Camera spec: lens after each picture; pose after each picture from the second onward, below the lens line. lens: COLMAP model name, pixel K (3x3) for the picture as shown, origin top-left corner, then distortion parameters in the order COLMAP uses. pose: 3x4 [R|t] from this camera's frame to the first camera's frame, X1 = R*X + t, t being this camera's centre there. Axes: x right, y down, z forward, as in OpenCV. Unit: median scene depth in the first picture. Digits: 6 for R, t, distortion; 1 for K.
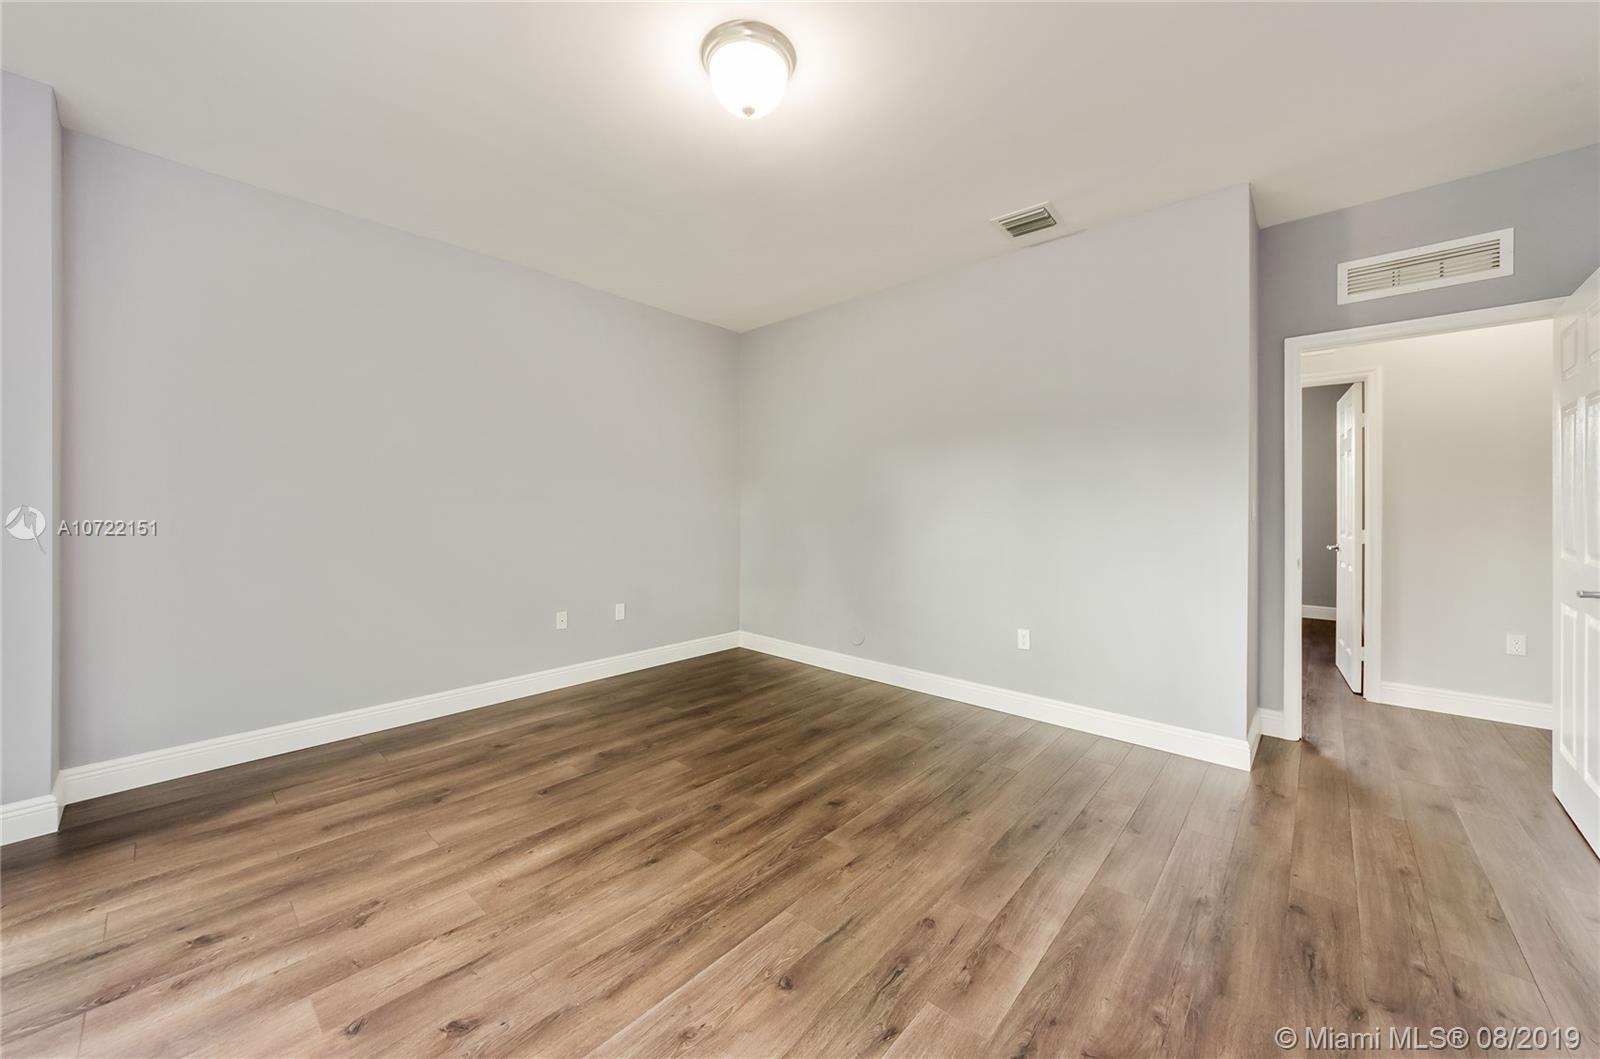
lens RADIAL K [[585.6, 0, 798.1], [0, 585.6, 522.4], [0, 0, 1]] dist [0.010709, -0.000020]
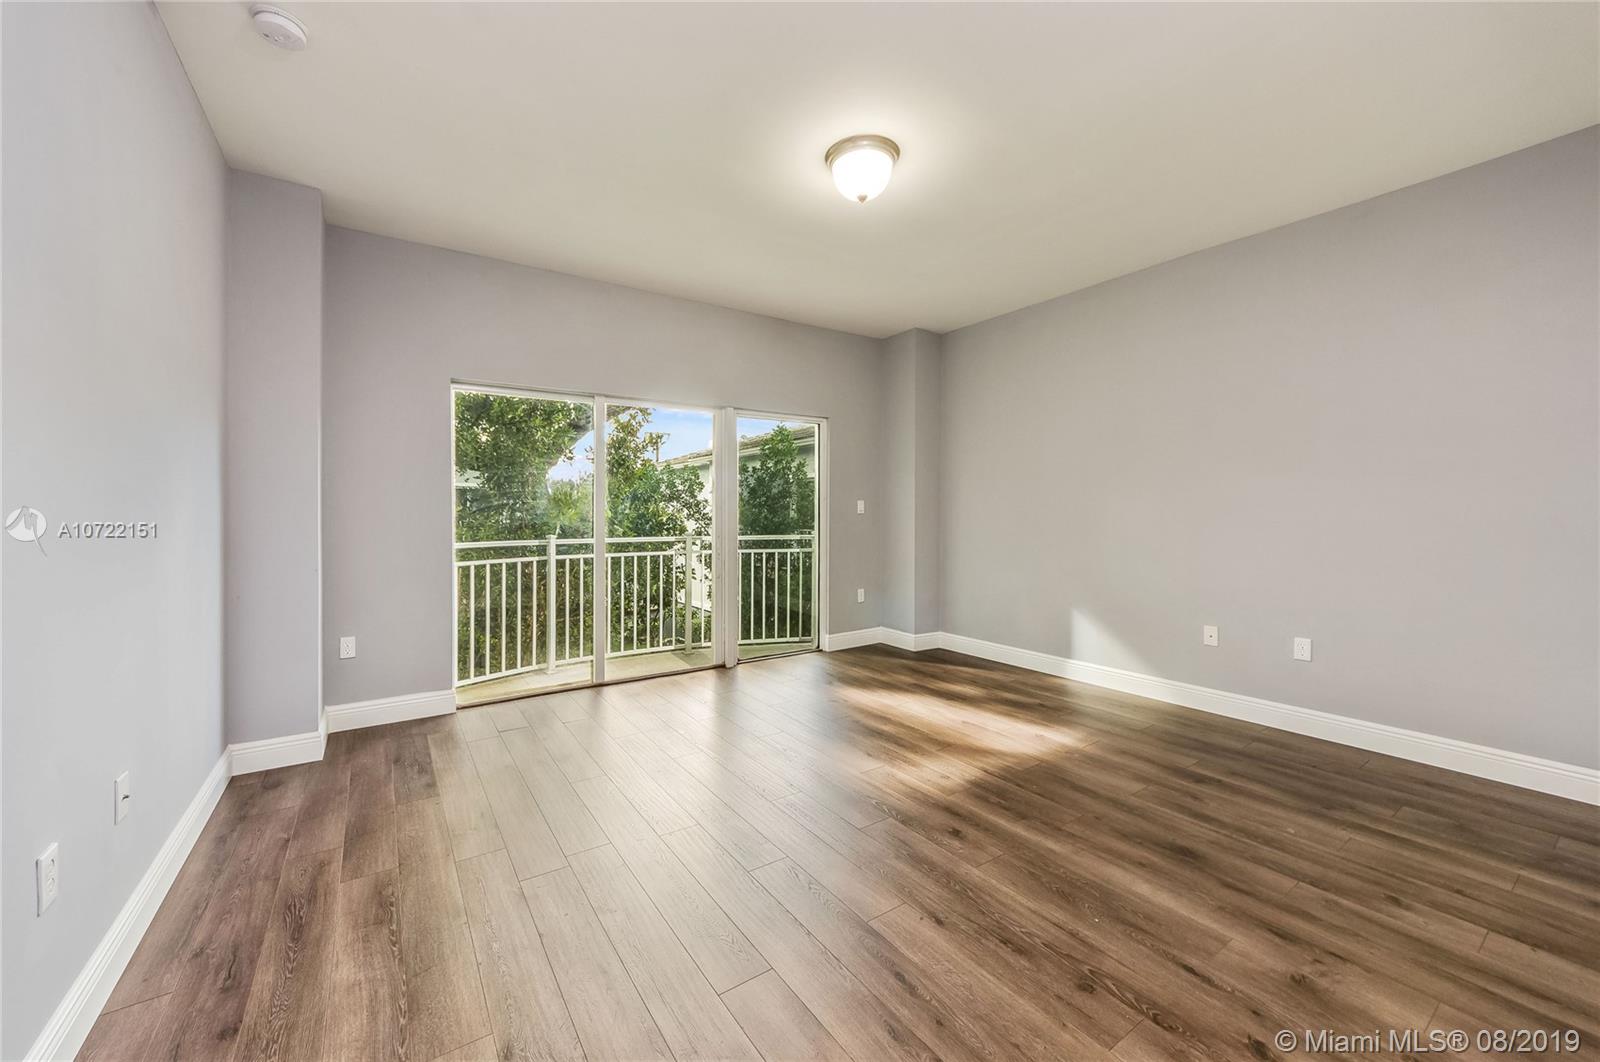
lens RADIAL K [[585.6, 0, 798.1], [0, 585.6, 523.9], [0, 0, 1]] dist [0.010709, -0.000020]
pose [[-0.226268, 0.005939, -0.974047, 0.822595], [-0.022514, 0.999682, 0.011325, -0.002282], [0.973805, 0.024493, -0.226062, 0.787833]]
